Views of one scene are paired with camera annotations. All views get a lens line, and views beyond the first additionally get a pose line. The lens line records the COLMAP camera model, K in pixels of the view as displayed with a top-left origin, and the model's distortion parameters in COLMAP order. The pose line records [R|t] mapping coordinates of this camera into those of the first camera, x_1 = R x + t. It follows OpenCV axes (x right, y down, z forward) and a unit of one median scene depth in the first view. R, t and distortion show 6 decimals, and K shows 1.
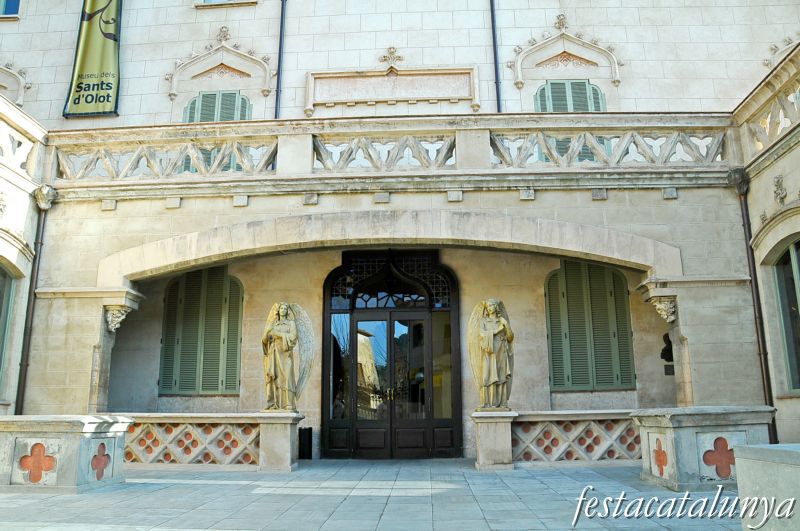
lens RADIAL K [[637.9, 0, 398.1], [0, 637.9, 263.4], [0, 0, 1]] dist [-0.096877, 0.055522]
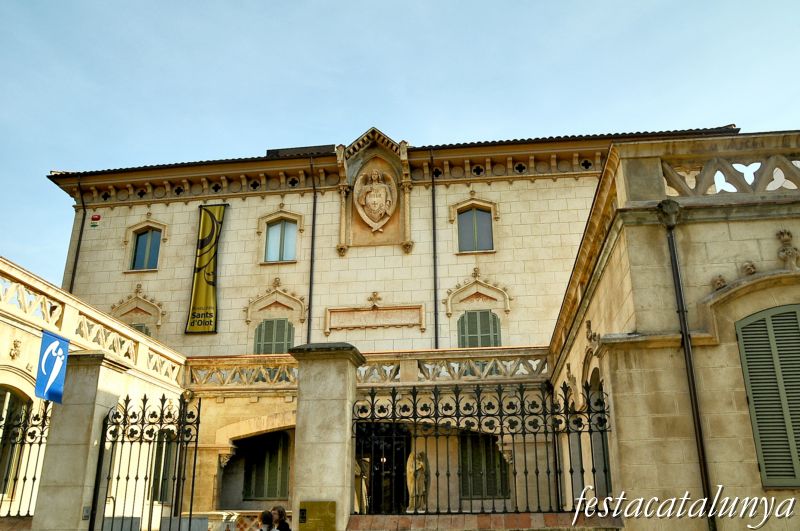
lens RADIAL K [[689.9, 0, 402.9], [0, 689.9, 268.0], [0, 0, 1]] dist [-0.092053, -0.001512]
pose [[0.997103, -0.023745, -0.072265, 0.205383], [0.016040, 0.994301, -0.105393, -0.214192], [0.074356, 0.103929, 0.991801, -0.863786]]
